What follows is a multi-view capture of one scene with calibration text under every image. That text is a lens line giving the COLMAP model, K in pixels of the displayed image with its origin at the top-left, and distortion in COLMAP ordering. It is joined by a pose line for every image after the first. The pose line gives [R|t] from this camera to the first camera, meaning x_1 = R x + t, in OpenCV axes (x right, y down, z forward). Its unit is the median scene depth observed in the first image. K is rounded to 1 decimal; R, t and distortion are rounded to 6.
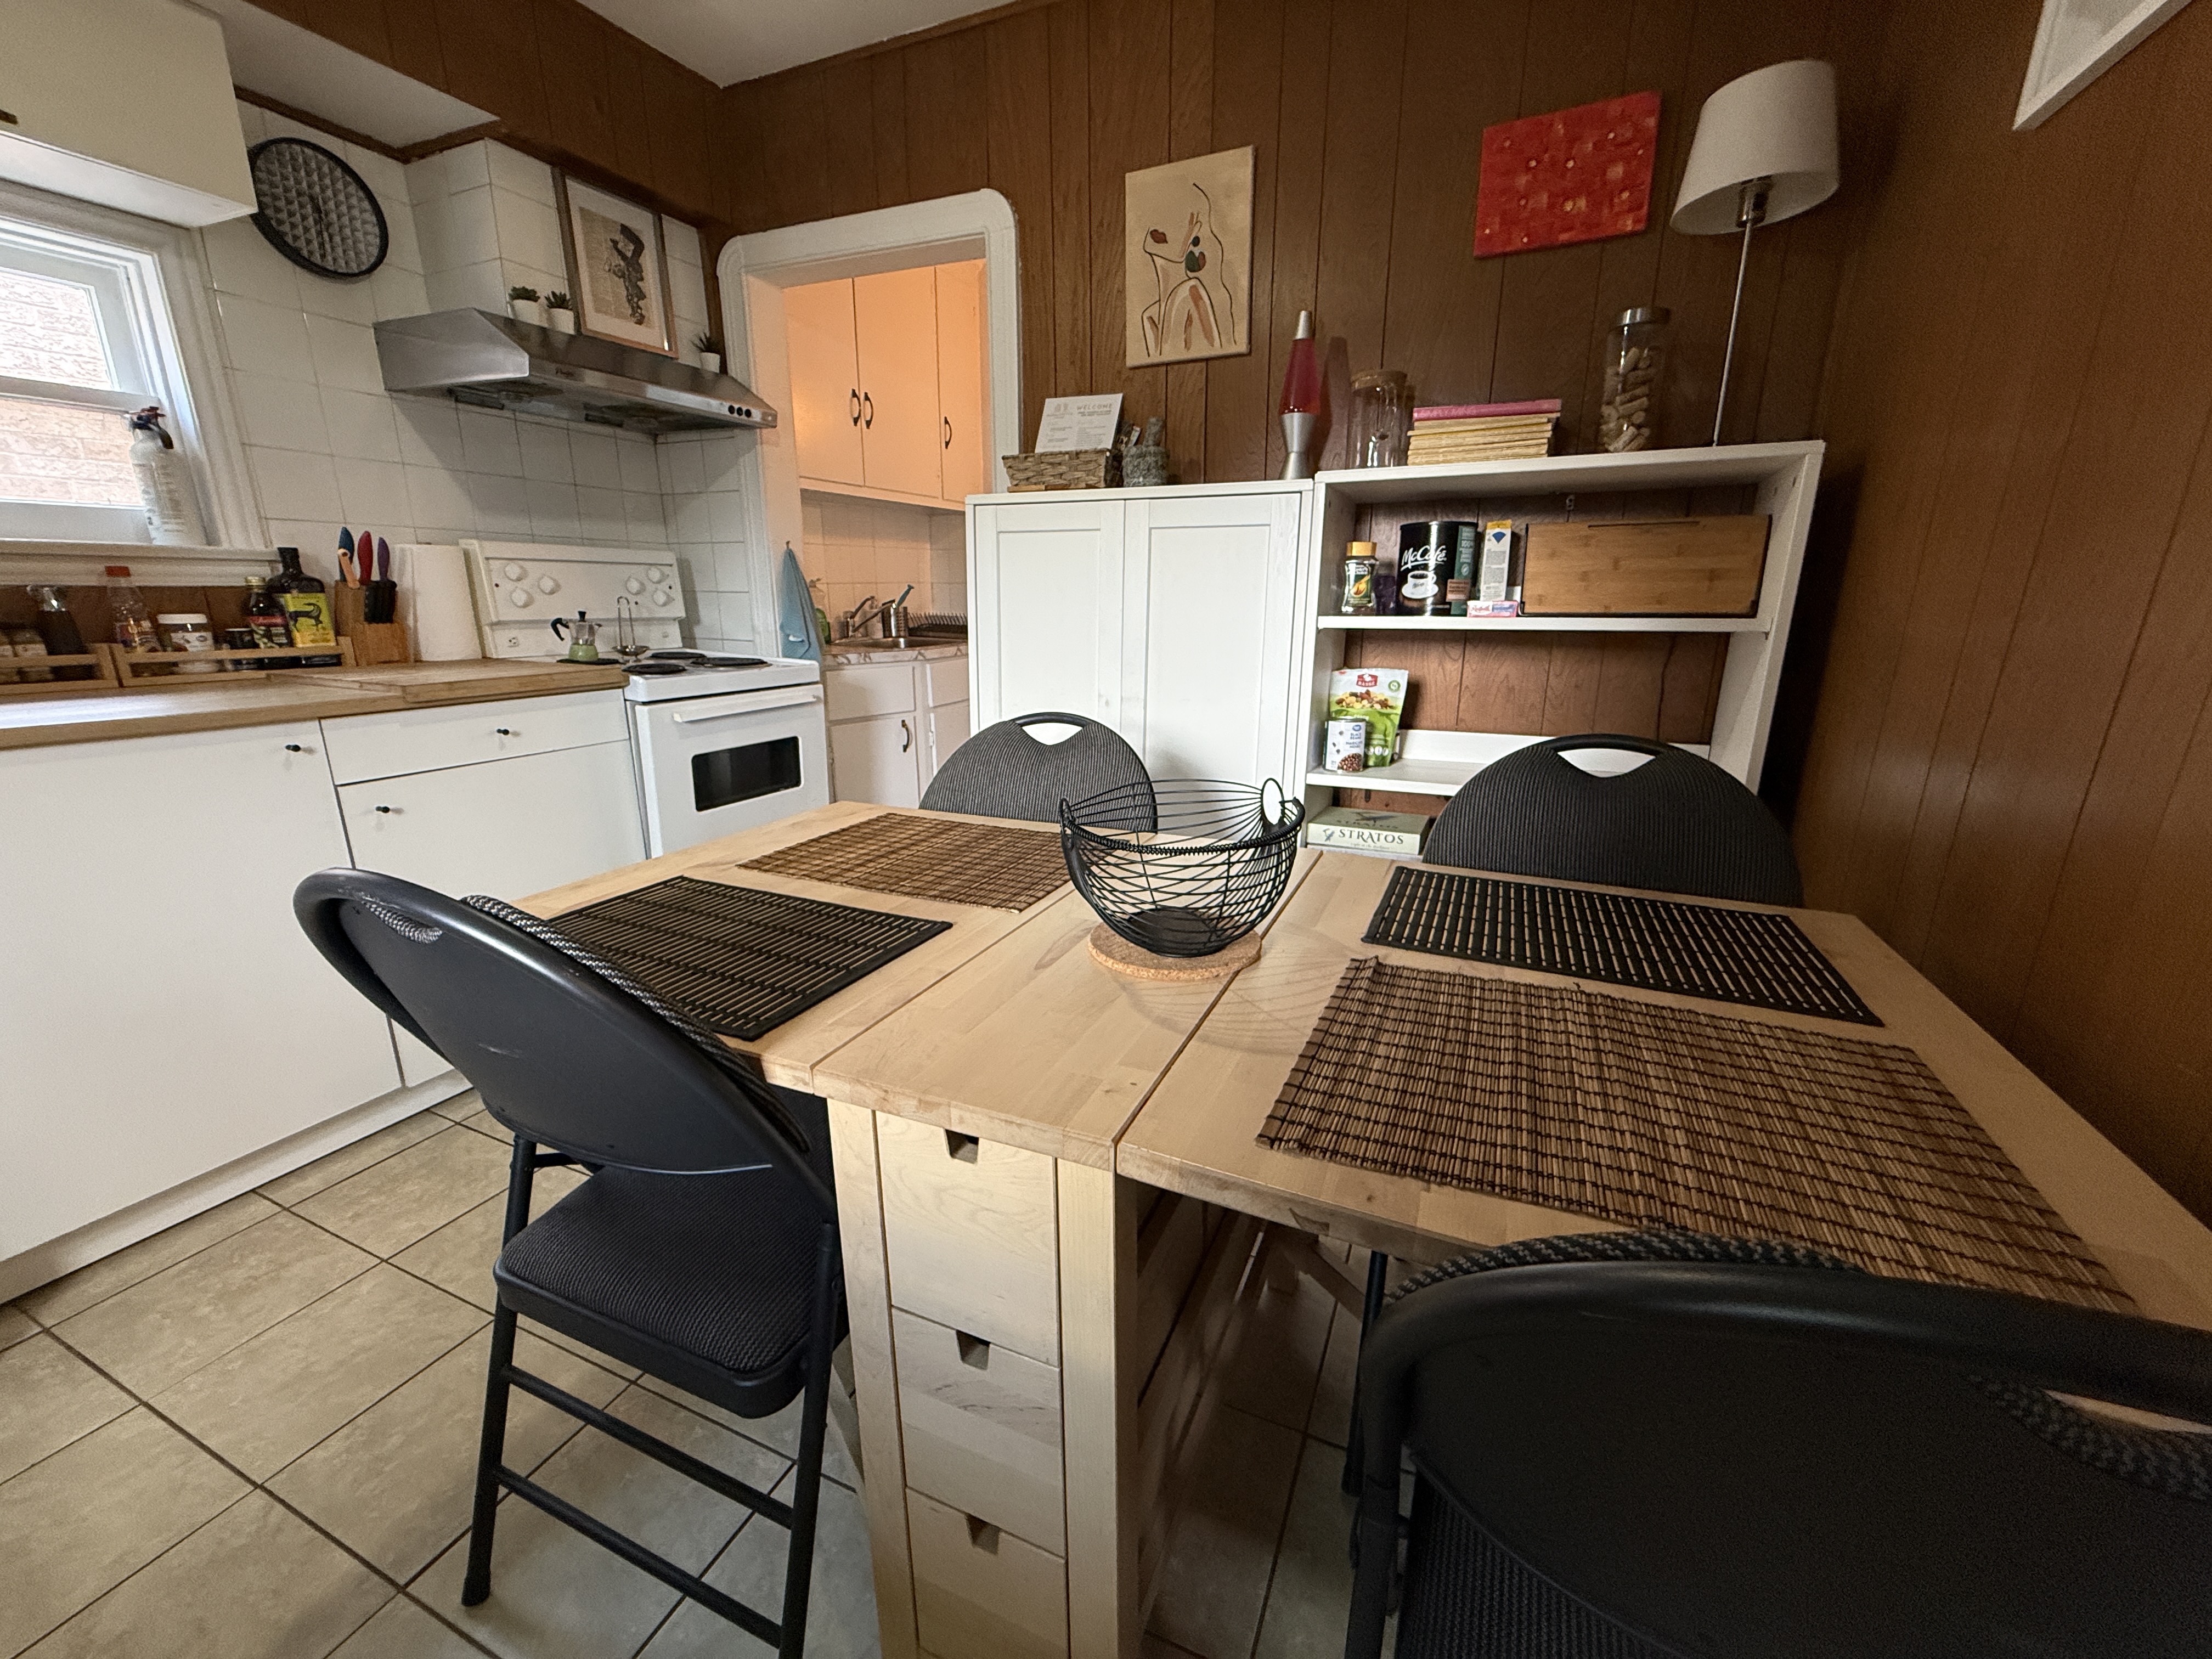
lens RADIAL K [[879.3, 0, 1100.9], [0, 879.3, 830.1], [0, 0, 1]] dist [-0.001002, 0.000250]
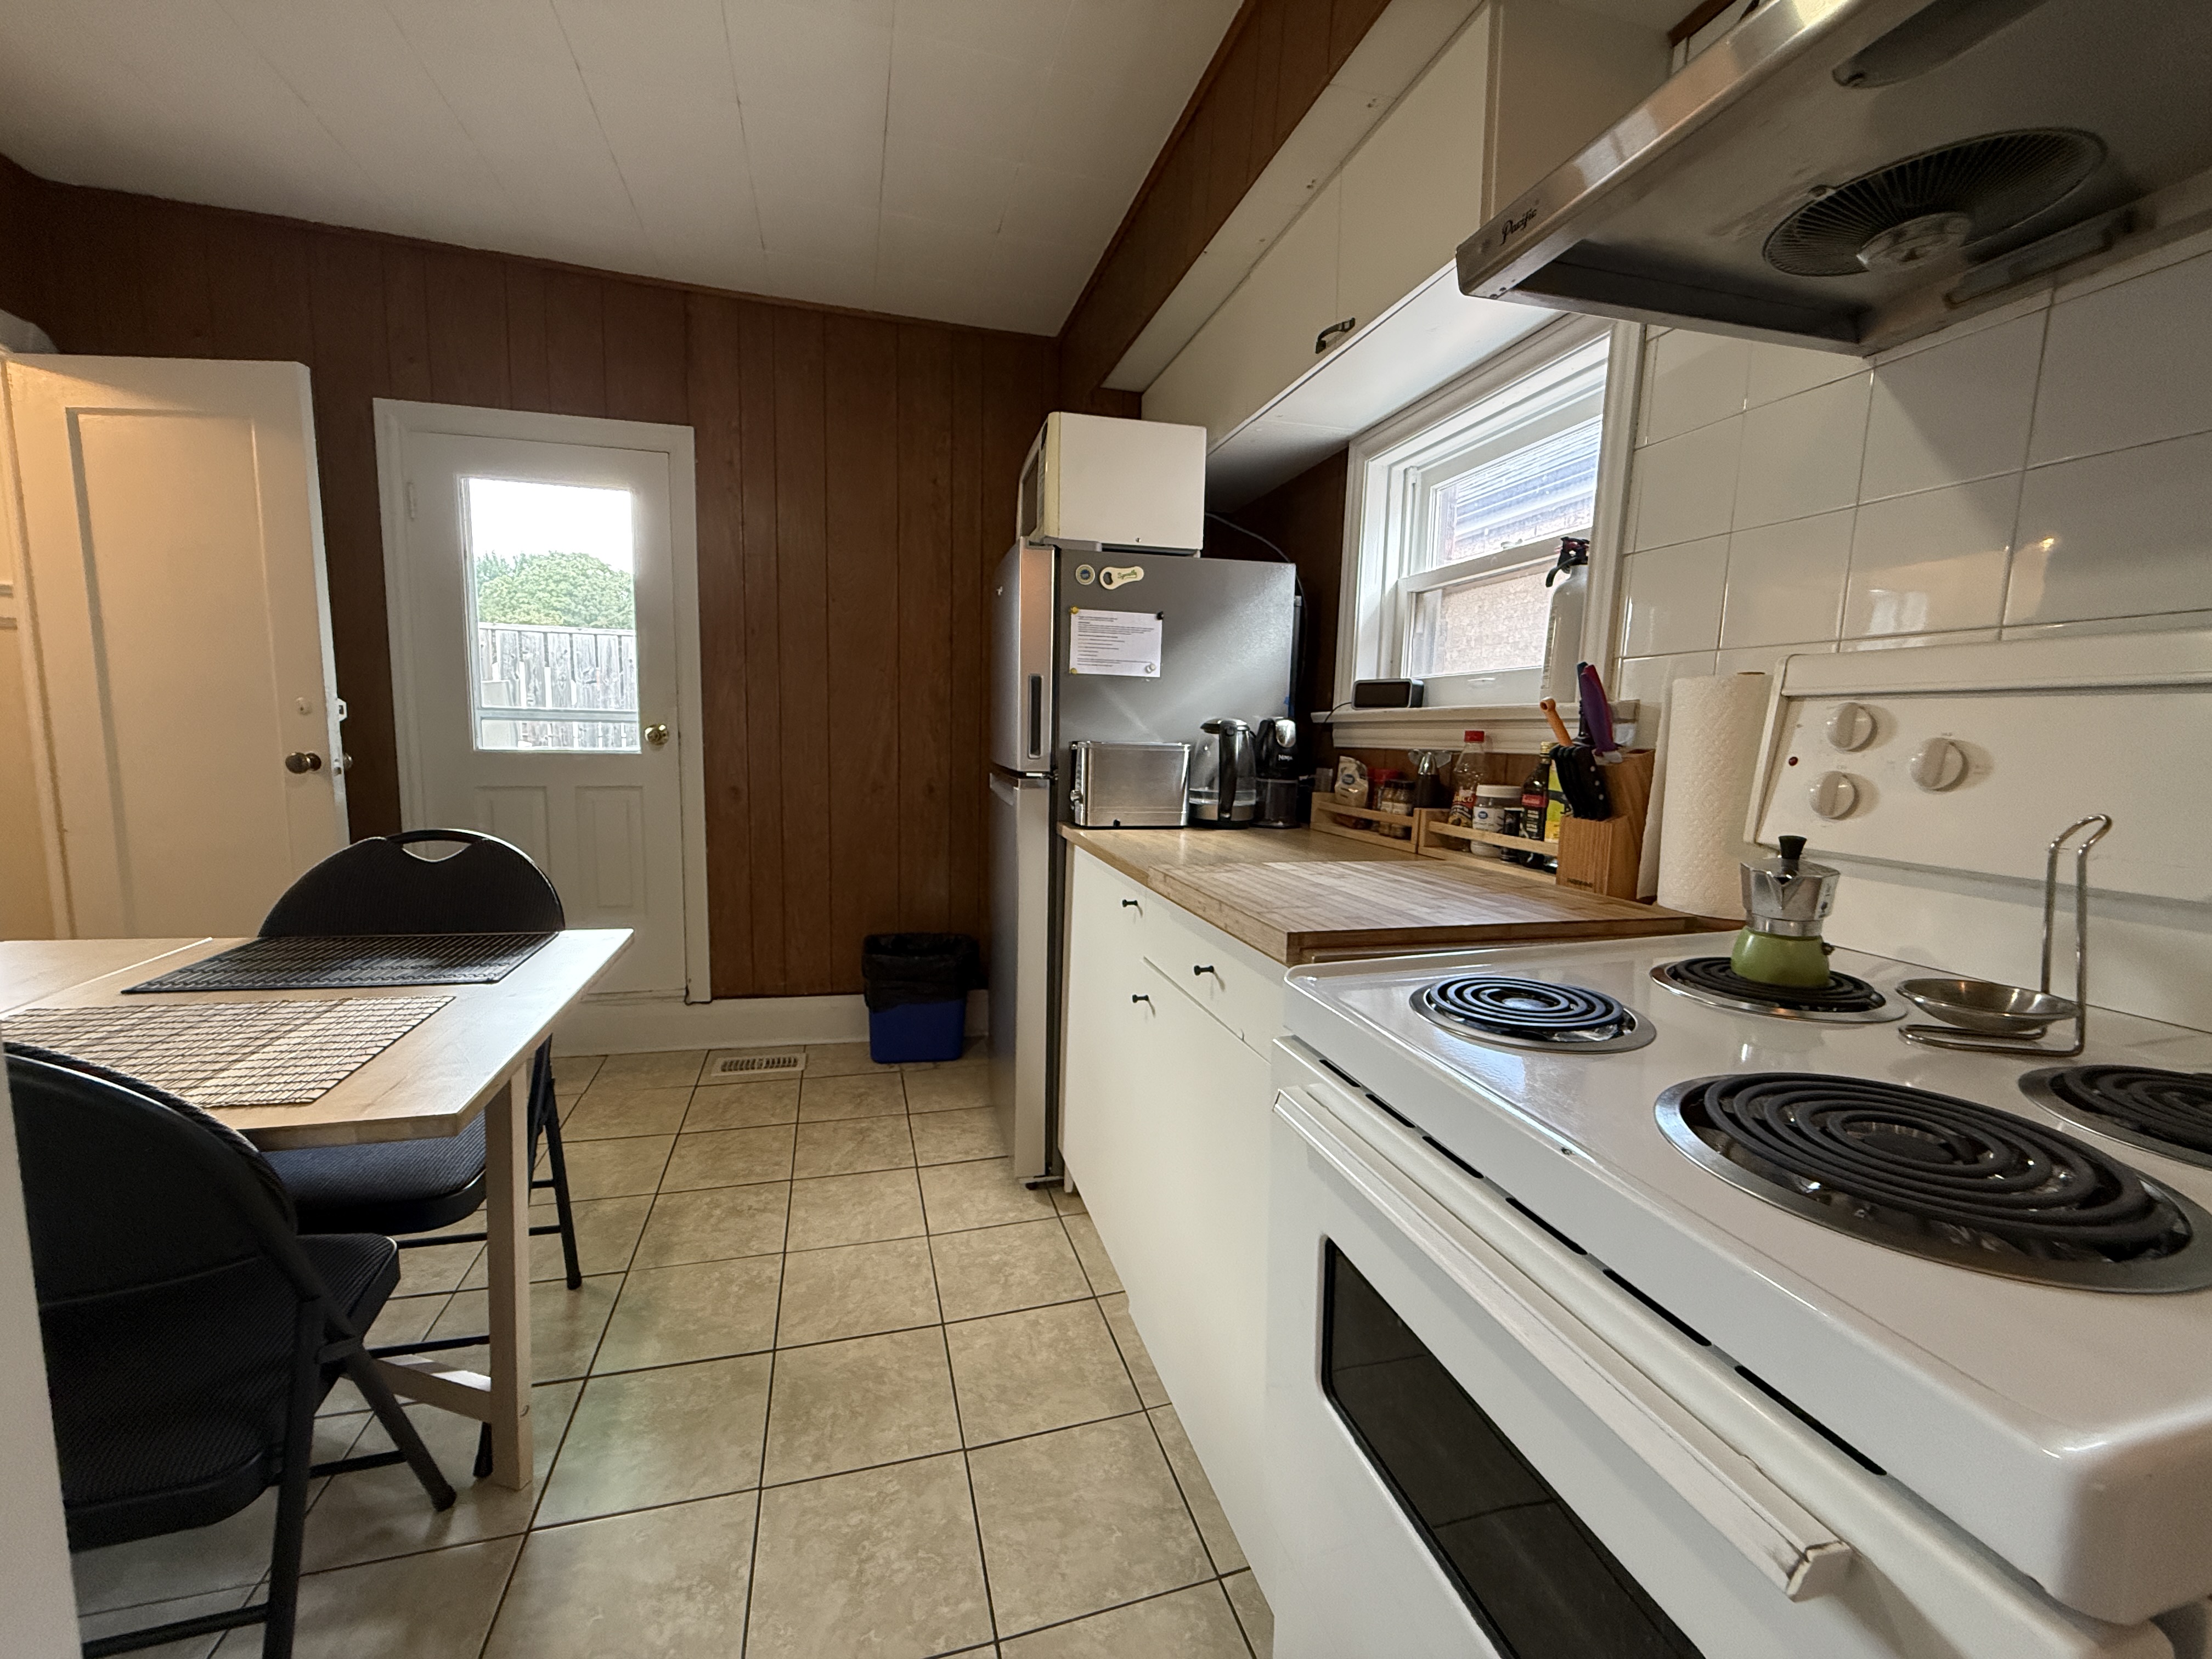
lens RADIAL K [[879.3, 0, 1100.8], [0, 879.3, 831.3], [0, 0, 1]] dist [-0.001002, 0.000250]
pose [[-0.767778, 0.048039, -0.638913, -0.229687], [-0.192479, 0.933831, 0.301515, -0.382414], [0.611121, 0.354474, -0.707728, 1.369184]]
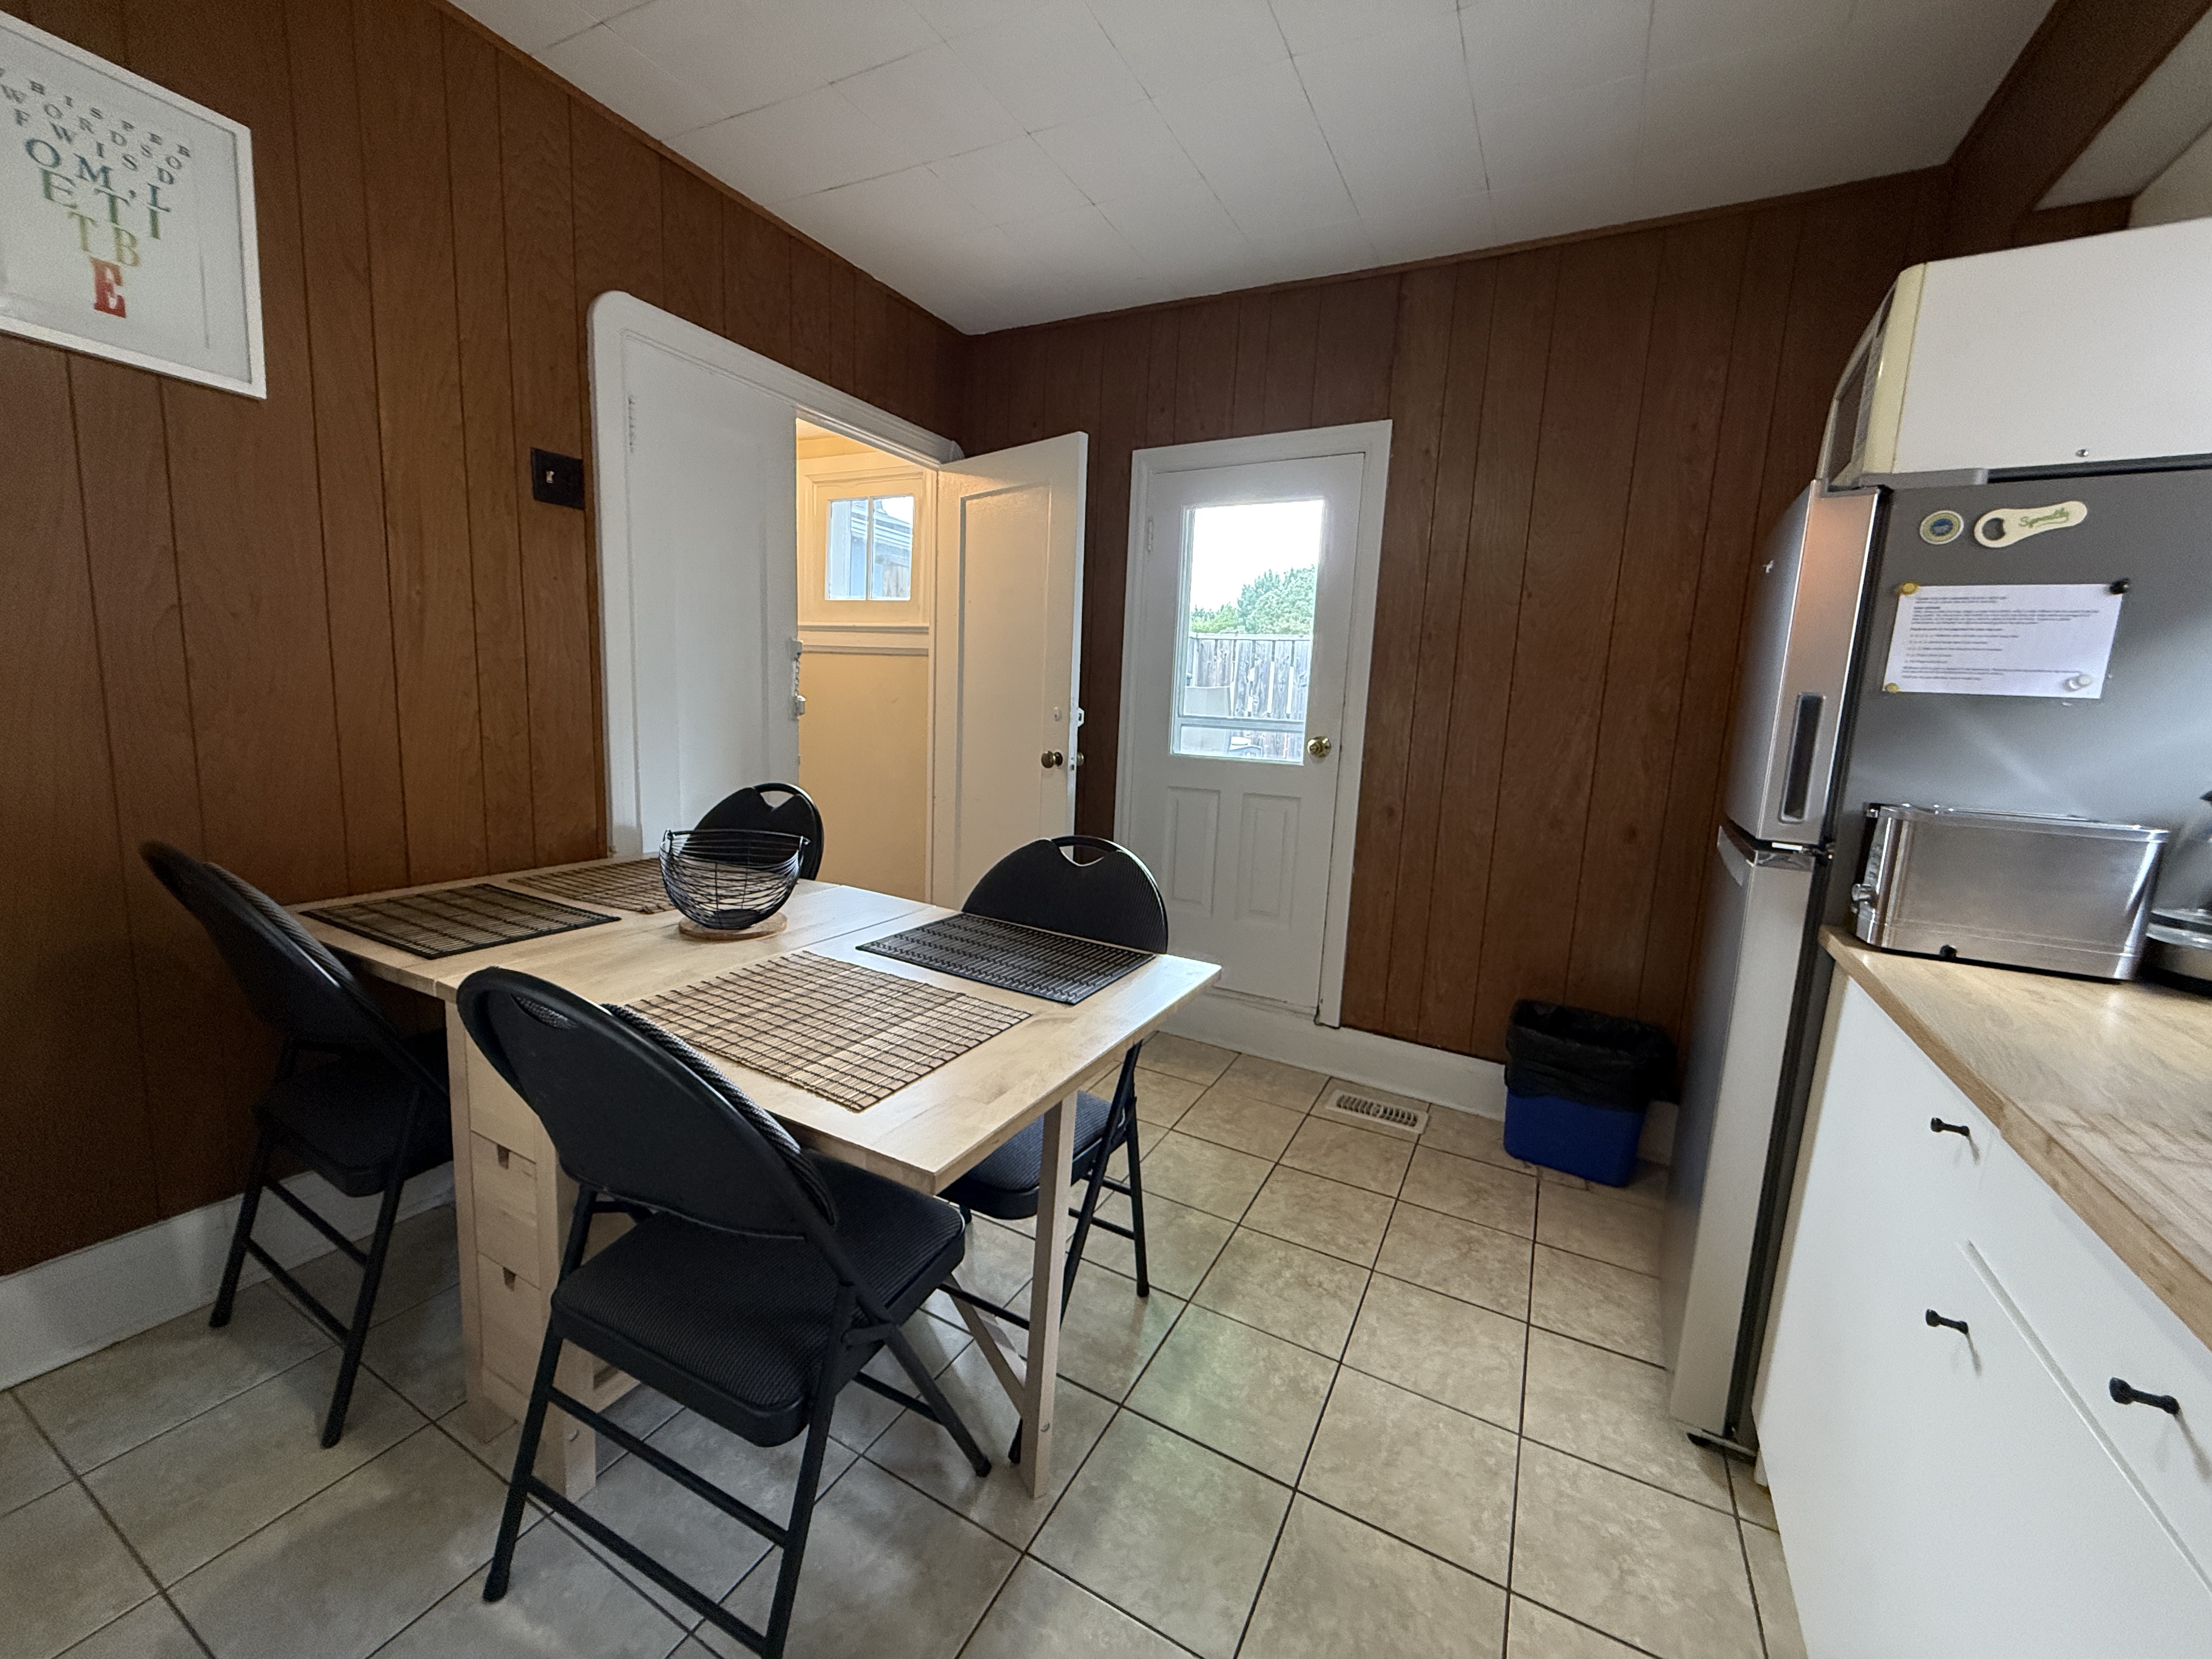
lens RADIAL K [[879.3, 0, 1103.0], [0, 879.3, 829.7], [0, 0, 1]] dist [-0.001002, 0.000250]
pose [[-0.995442, -0.066369, 0.068488, -0.363615], [-0.034117, 0.918422, 0.394128, -0.377277], [-0.089059, 0.389995, -0.916500, 1.217427]]
